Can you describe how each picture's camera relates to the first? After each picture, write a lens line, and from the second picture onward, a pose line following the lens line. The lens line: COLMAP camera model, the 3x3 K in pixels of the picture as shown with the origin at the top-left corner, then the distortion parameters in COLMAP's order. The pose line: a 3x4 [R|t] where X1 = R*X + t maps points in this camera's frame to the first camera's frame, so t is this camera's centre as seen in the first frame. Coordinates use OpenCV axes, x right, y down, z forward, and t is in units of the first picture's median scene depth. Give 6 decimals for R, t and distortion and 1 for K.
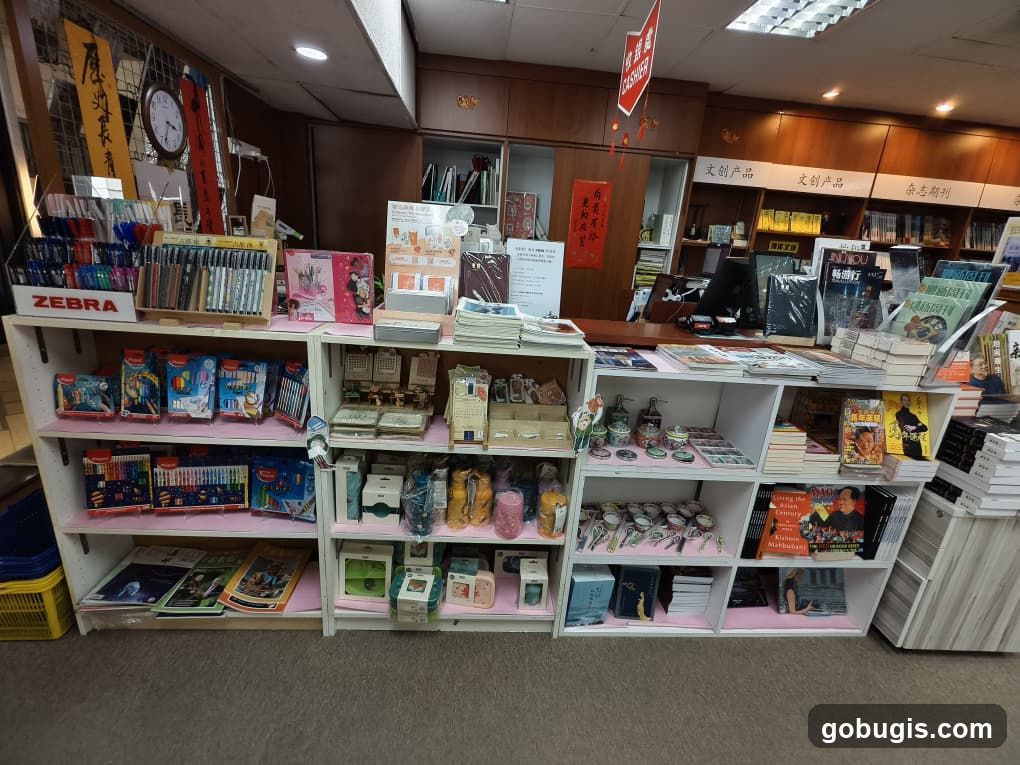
lens RADIAL K [[473.9, 0, 506.0], [0, 473.9, 386.4], [0, 0, 1]] dist [0.001021, -0.000049]
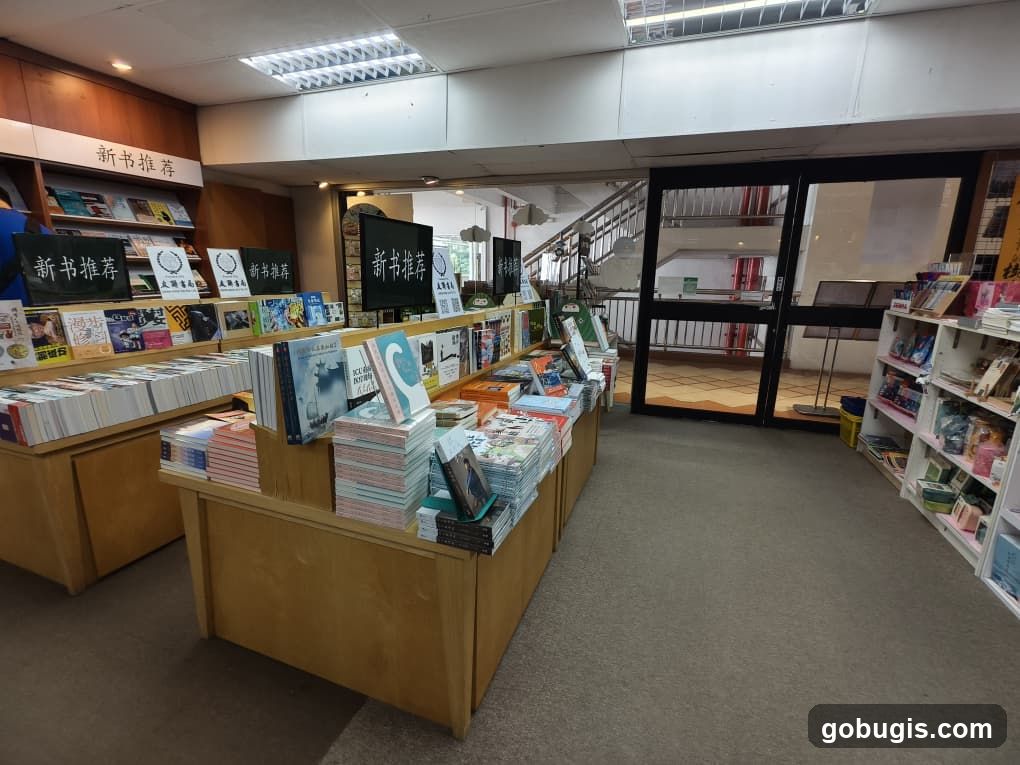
lens RADIAL K [[473.9, 0, 505.3], [0, 473.9, 379.7], [0, 0, 1]] dist [0.001021, -0.000049]
pose [[-0.400919, 0.133591, -0.906321, 1.883432], [-0.314927, 0.908921, 0.273285, 0.128155], [0.860282, 0.394990, -0.322332, 0.156722]]
